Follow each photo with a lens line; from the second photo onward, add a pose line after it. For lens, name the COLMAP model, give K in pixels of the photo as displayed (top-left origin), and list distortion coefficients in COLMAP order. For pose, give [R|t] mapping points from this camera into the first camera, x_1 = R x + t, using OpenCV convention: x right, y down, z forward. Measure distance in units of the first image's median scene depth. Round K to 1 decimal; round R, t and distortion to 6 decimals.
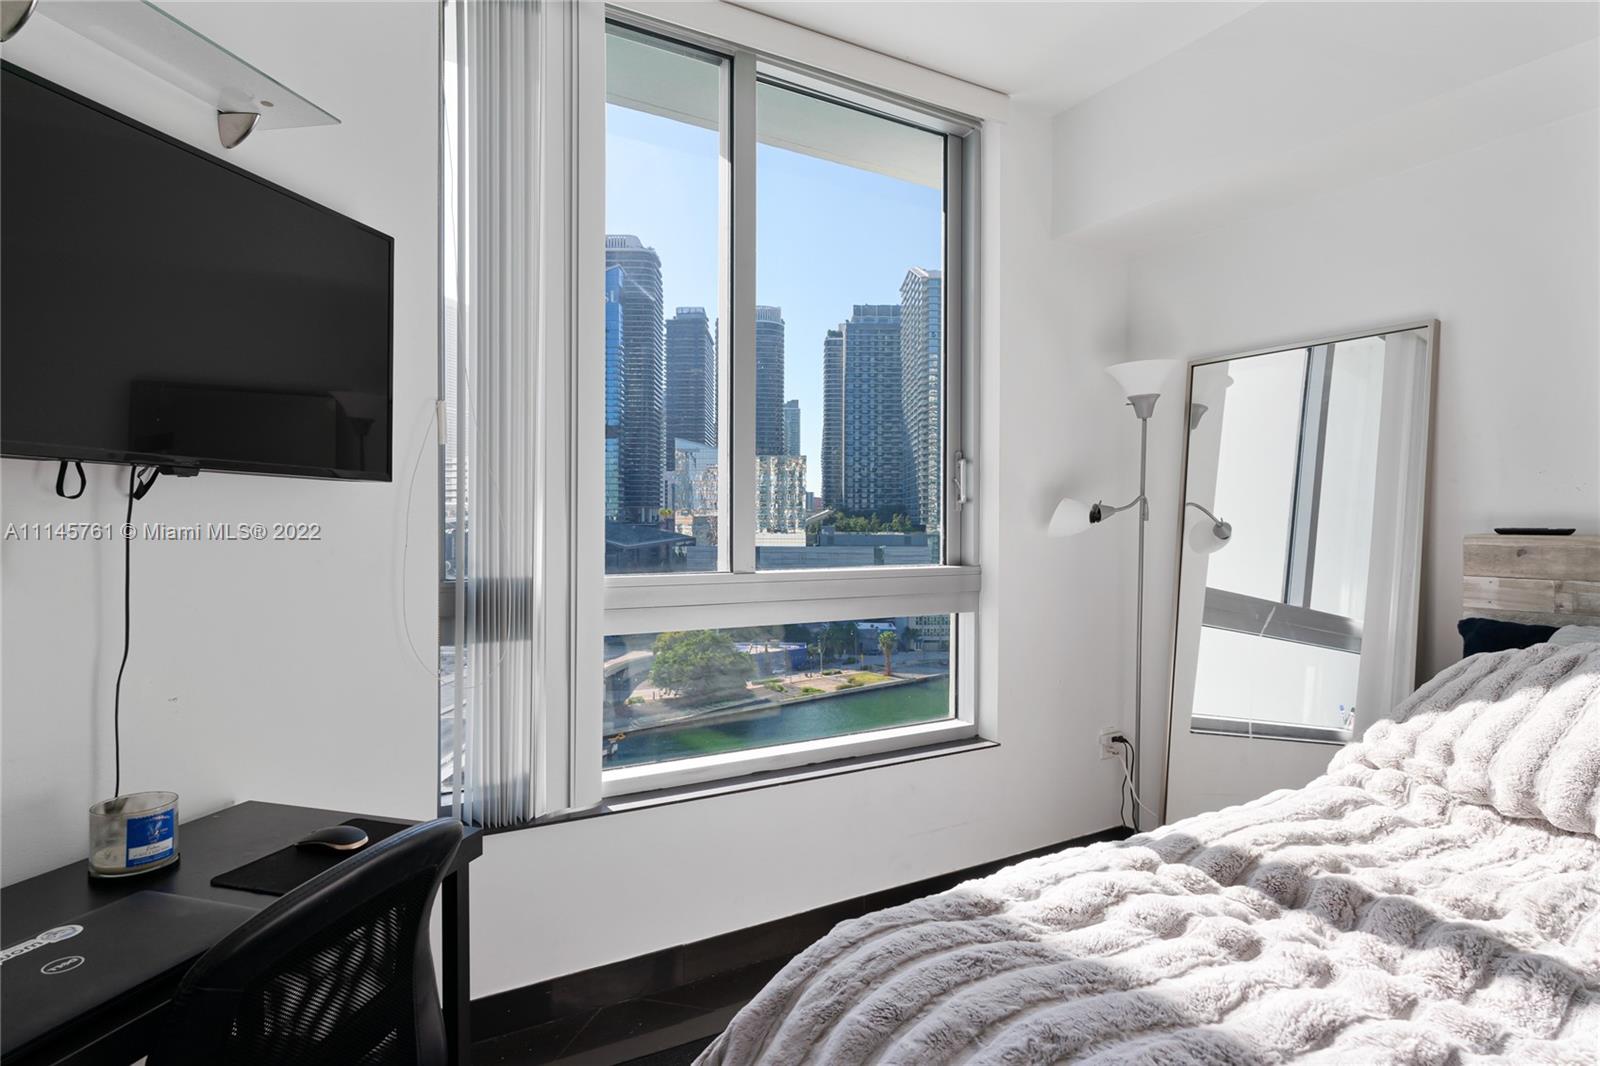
lens RADIAL K [[853.7, 0, 800.8], [0, 853.7, 520.3], [0, 0, 1]] dist [0.002675, 0.000797]
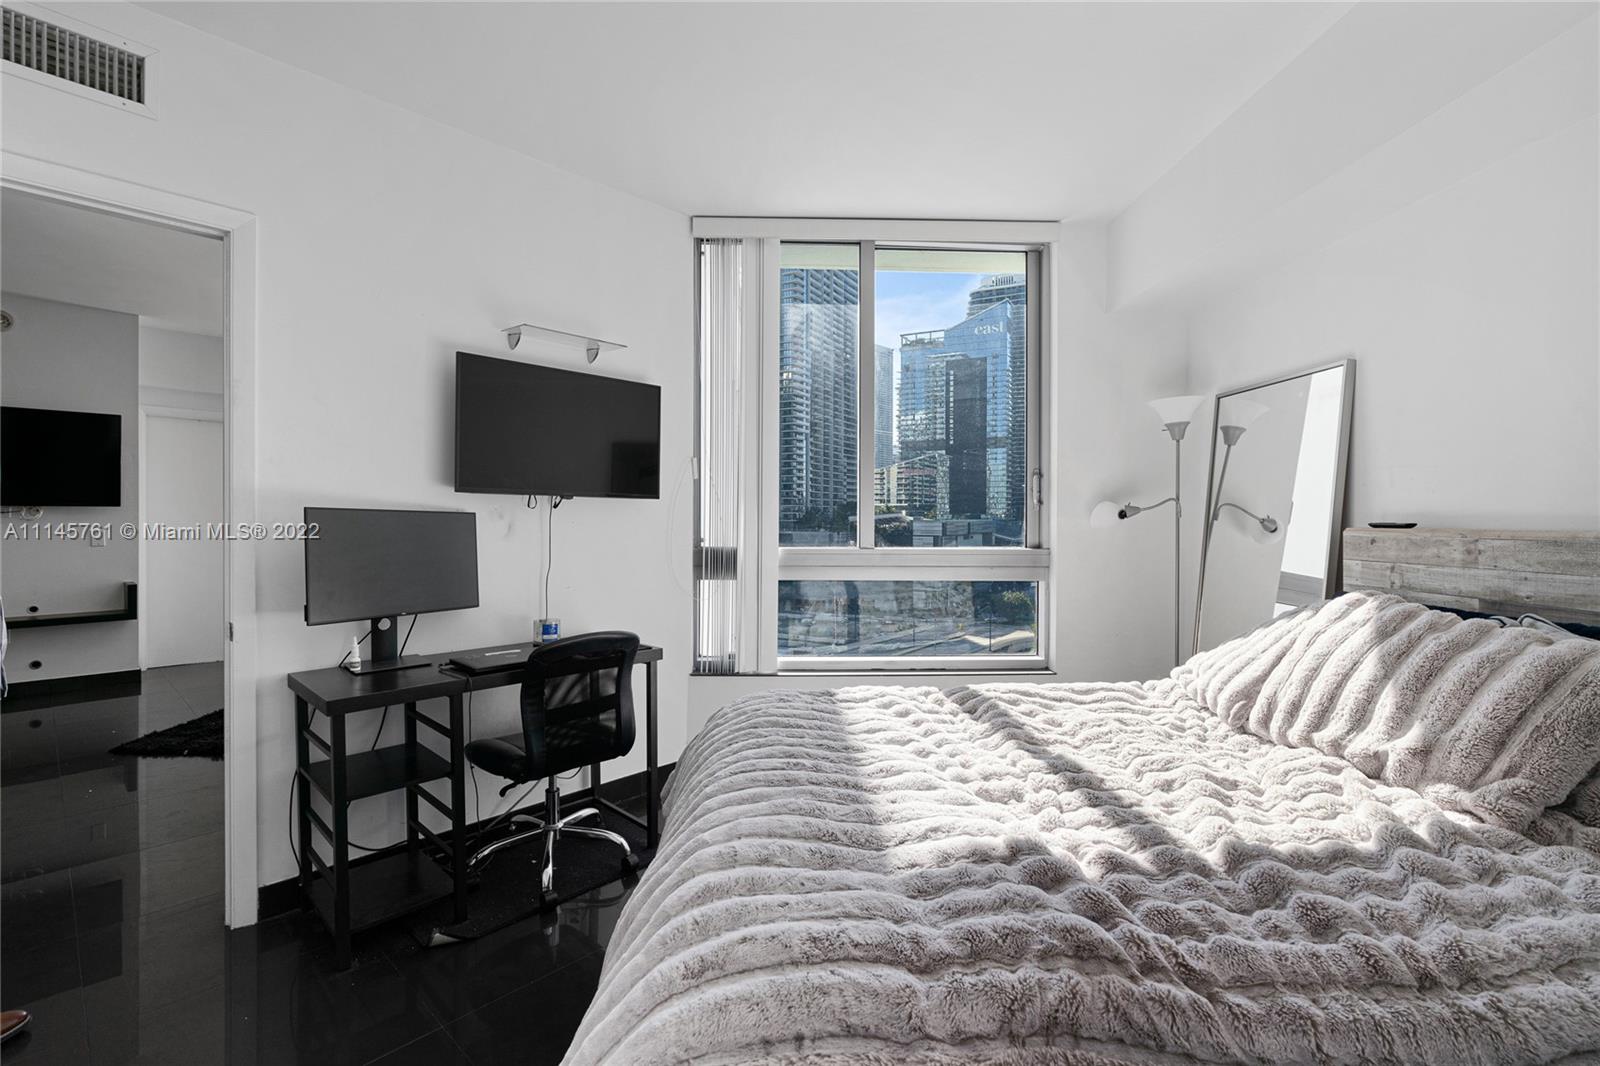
lens RADIAL K [[720.2, 0, 804.0], [0, 720.2, 526.0], [0, 0, 1]] dist [-0.012650, 0.006308]
pose [[0.883929, 0.005748, -0.467586, 0.409171], [-0.000459, 0.999935, 0.011425, 0.001399], [0.467621, -0.009884, 0.883874, -0.256018]]
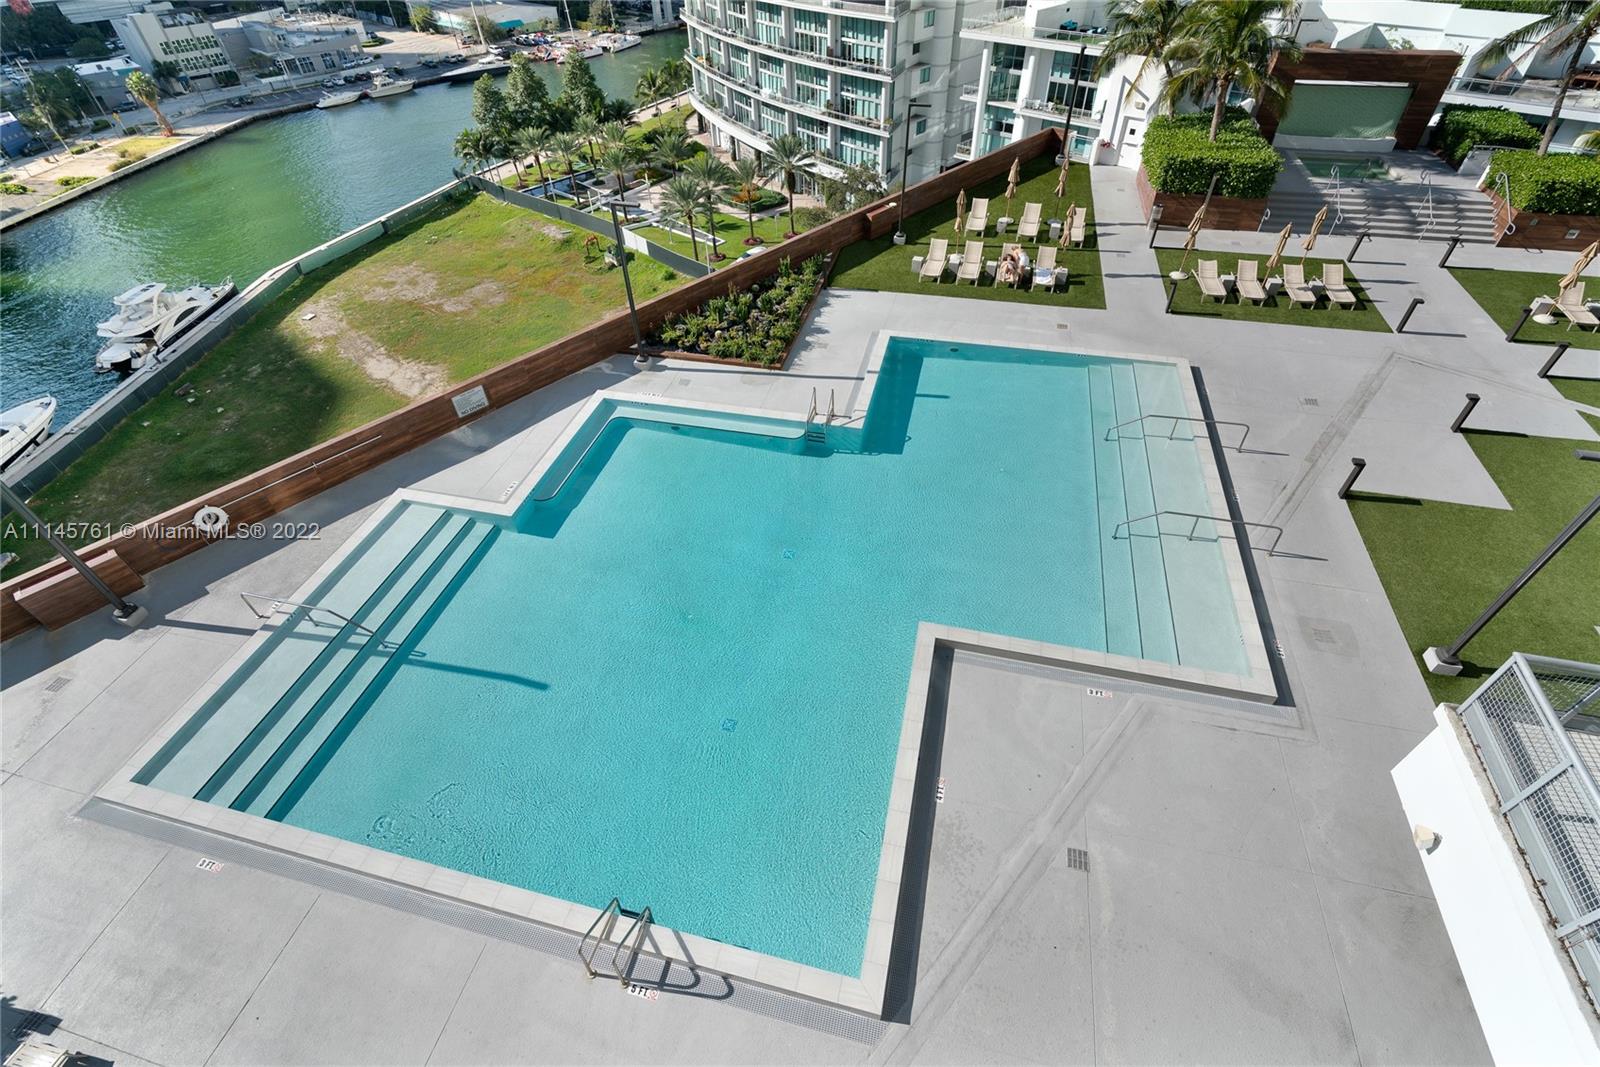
lens RADIAL K [[734.0, 0, 809.4], [0, 734.0, 529.1], [0, 0, 1]] dist [-0.014457, 0.005036]
pose [[0.695123, -0.506639, 0.510021, -0.967742], [0.028550, 0.728351, 0.684609, -0.040859], [-0.718324, -0.461326, 0.520758, 2.002460]]
